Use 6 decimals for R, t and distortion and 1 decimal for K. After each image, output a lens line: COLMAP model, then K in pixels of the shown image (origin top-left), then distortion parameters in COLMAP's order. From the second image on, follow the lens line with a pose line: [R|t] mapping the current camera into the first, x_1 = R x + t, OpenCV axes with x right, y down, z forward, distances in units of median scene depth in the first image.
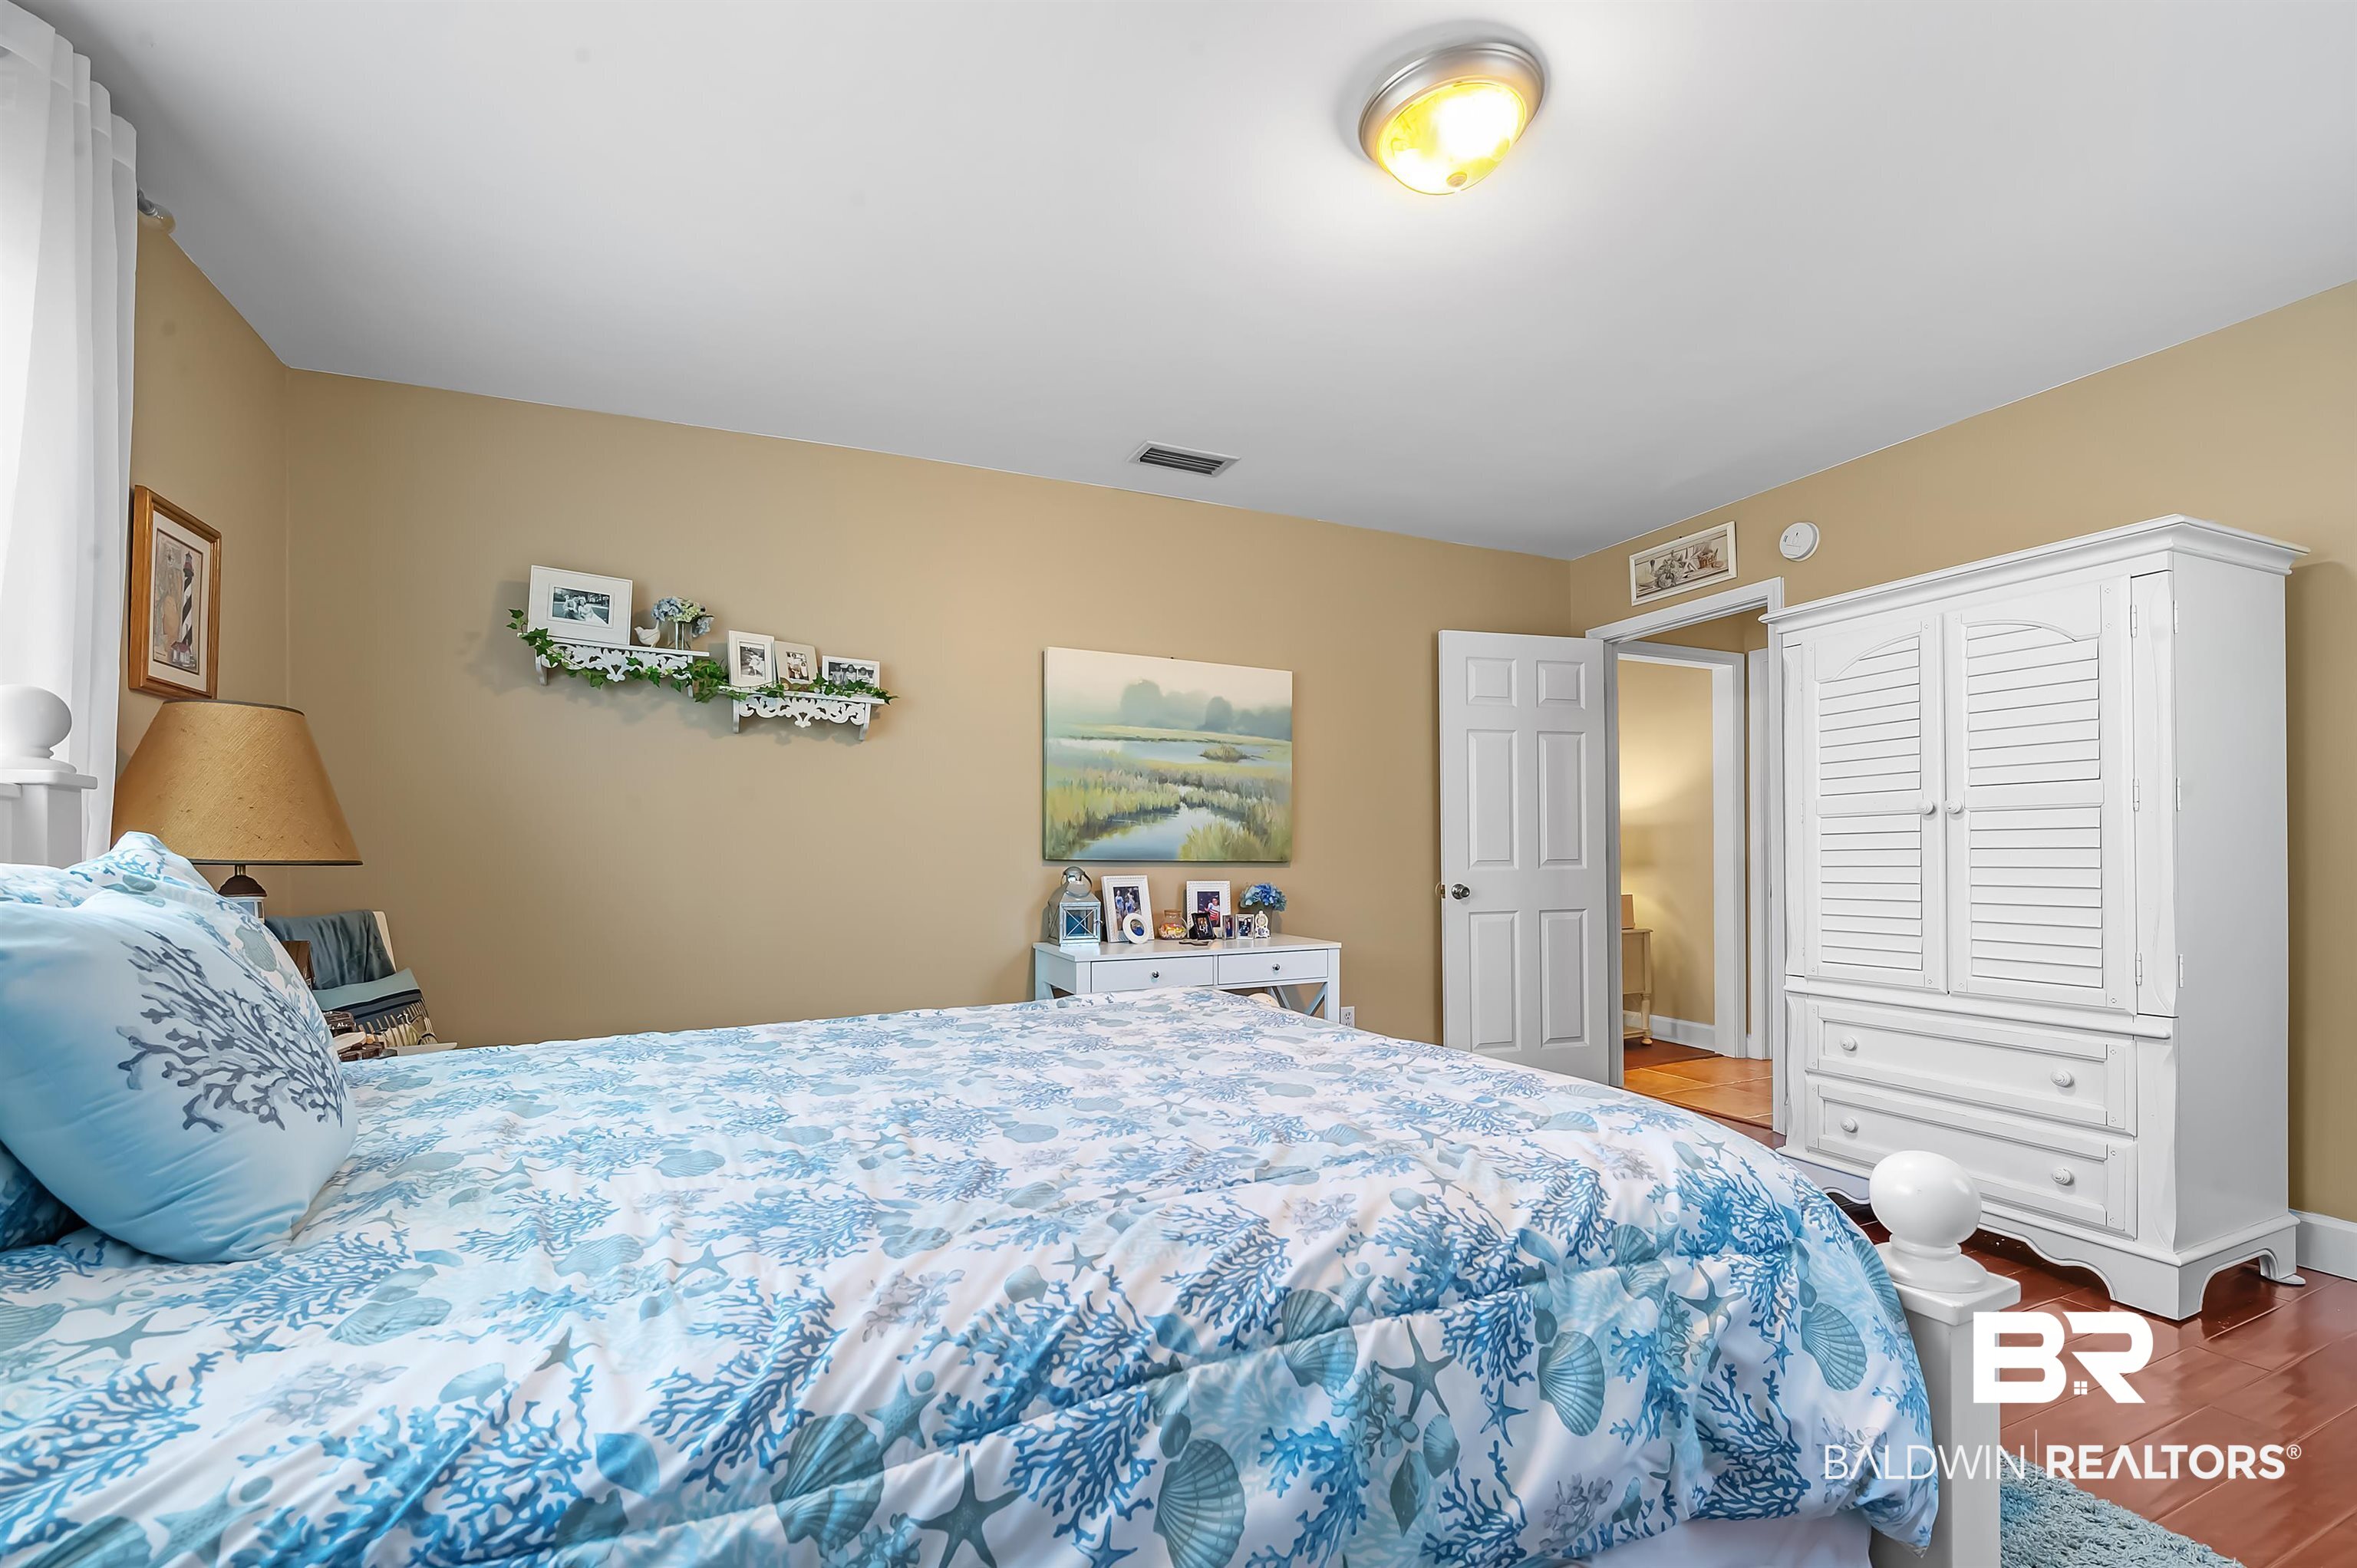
lens RADIAL K [[993.3, 0, 1190.7], [0, 993.3, 860.0], [0, 0, 1]] dist [-0.000763, -0.000195]
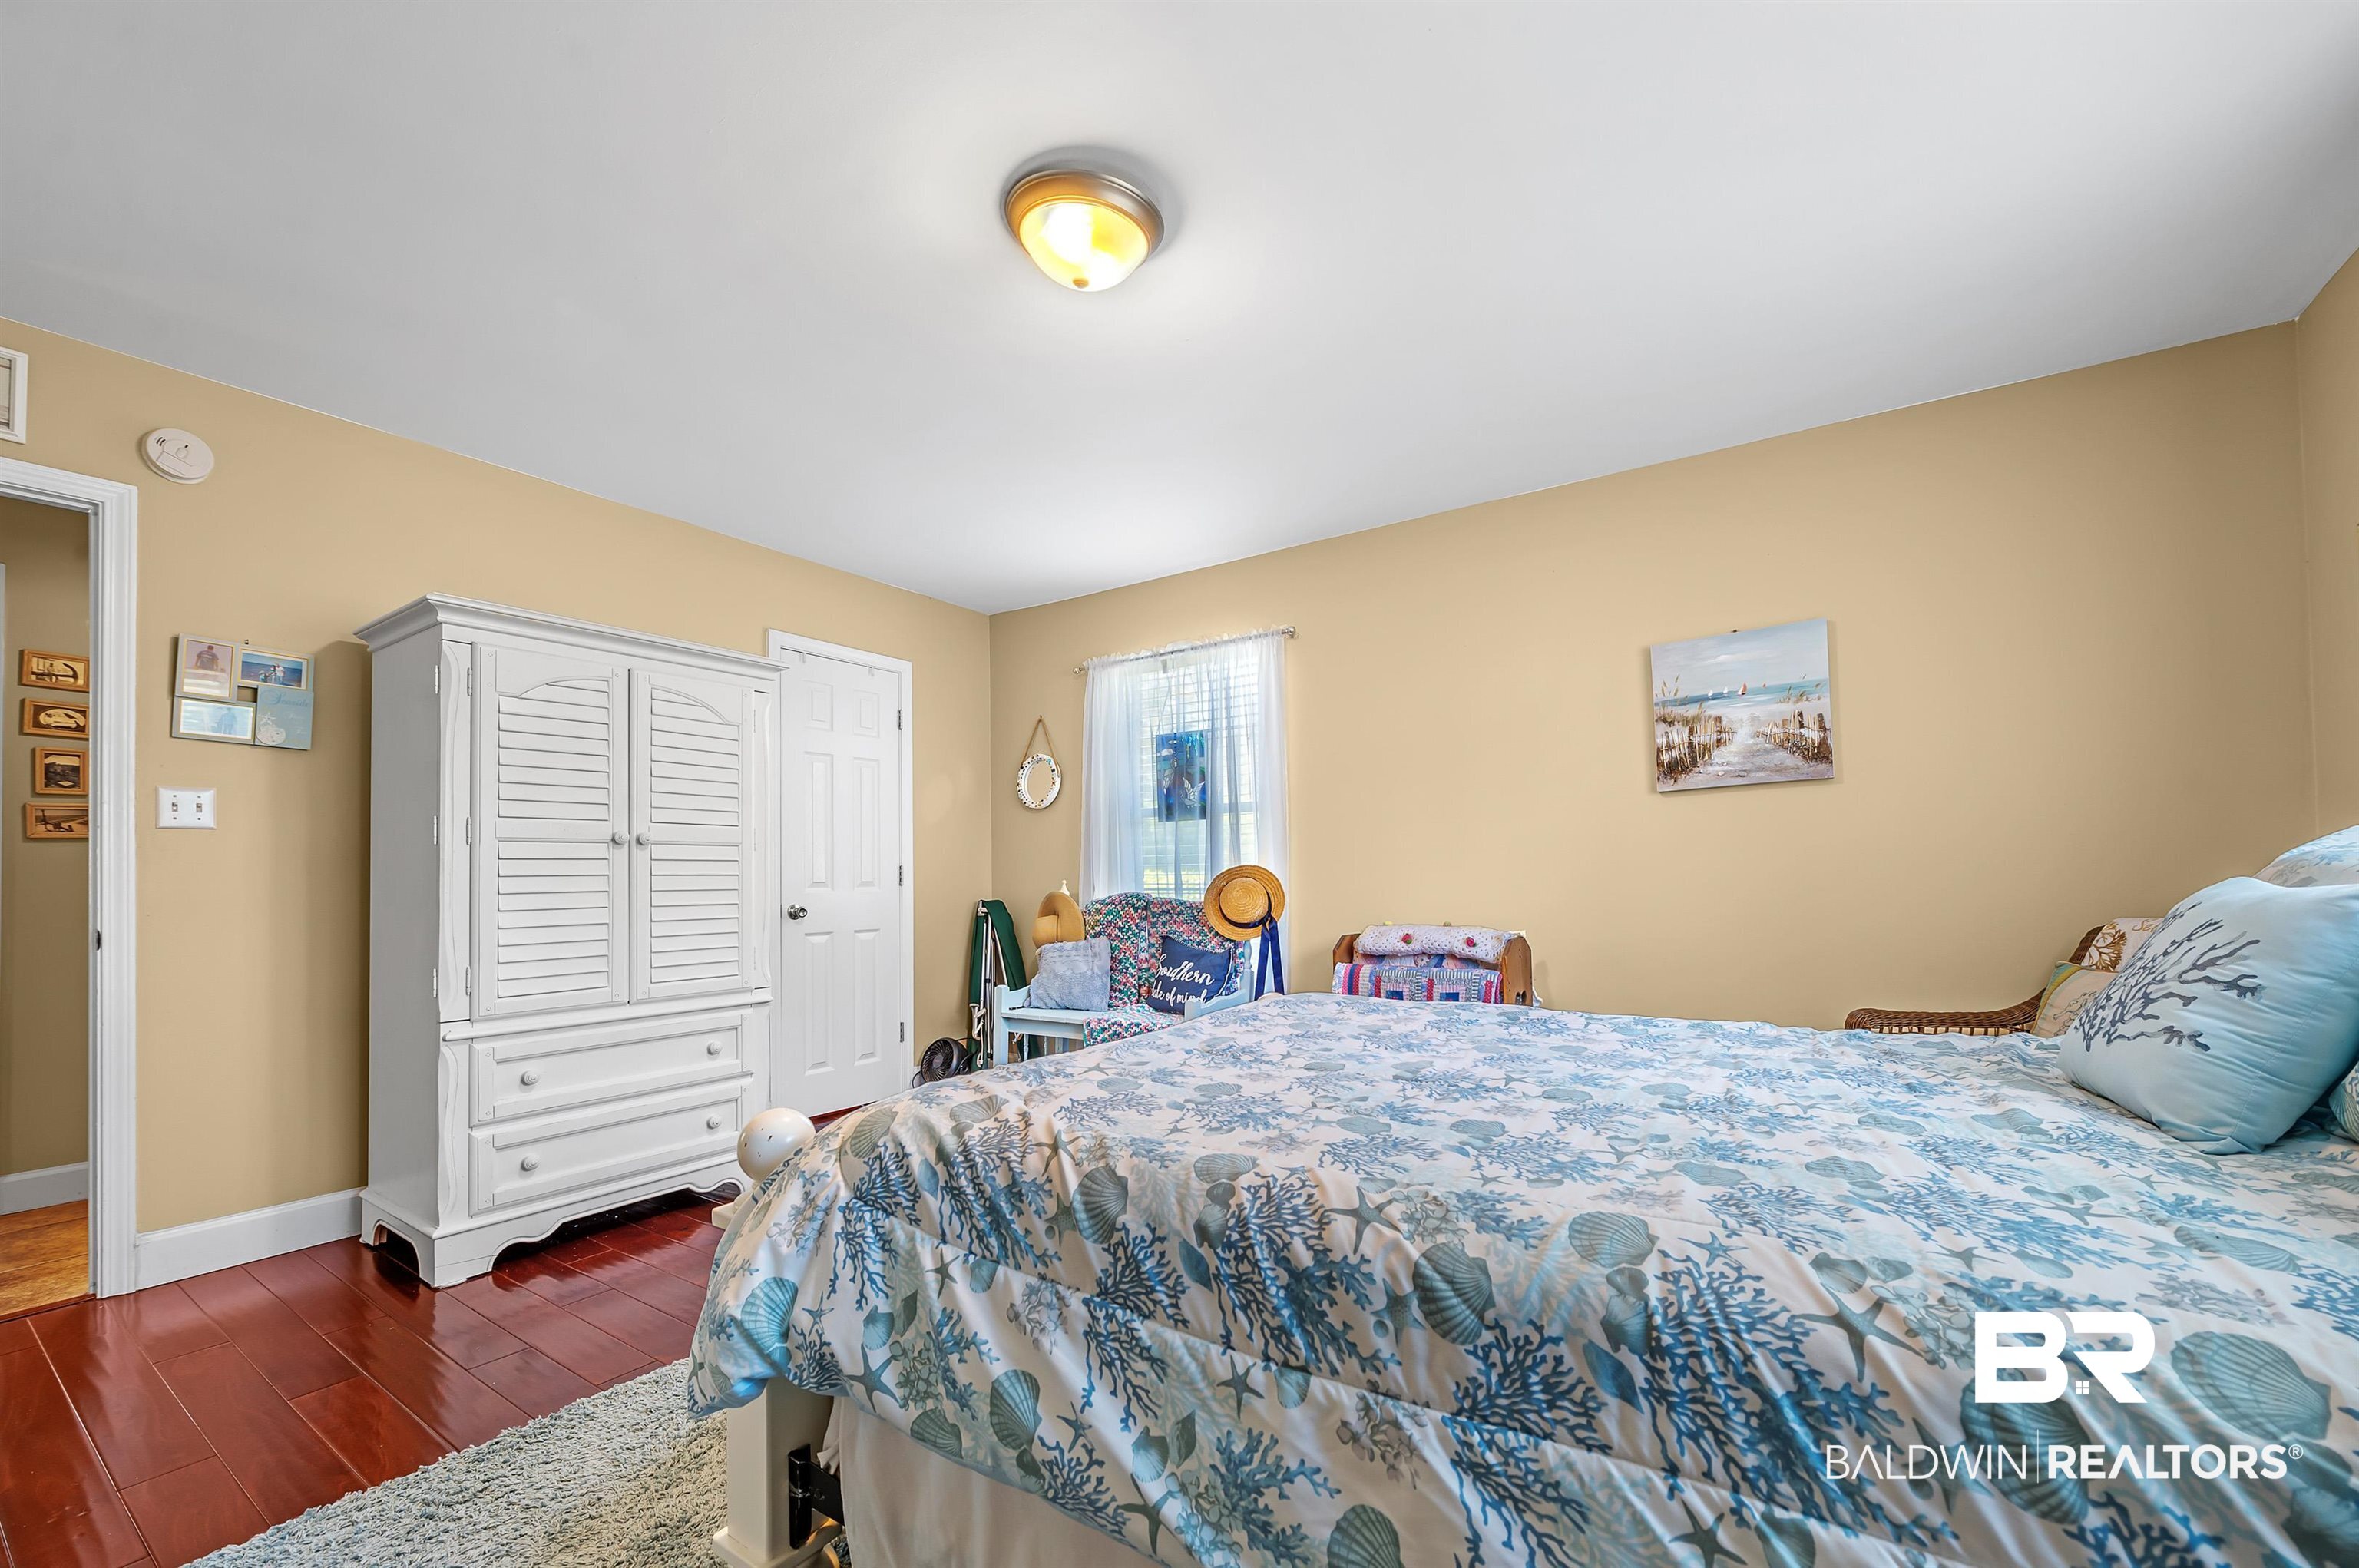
lens RADIAL K [[951.6, 0, 1184.1], [0, 951.6, 857.4], [0, 0, 1]] dist [-0.002524, -0.000708]
pose [[-0.512175, 0.031979, 0.858285, -0.749426], [0.018637, 0.999485, -0.026119, 0.013659], [-0.858679, 0.002619, -0.512508, 1.535747]]
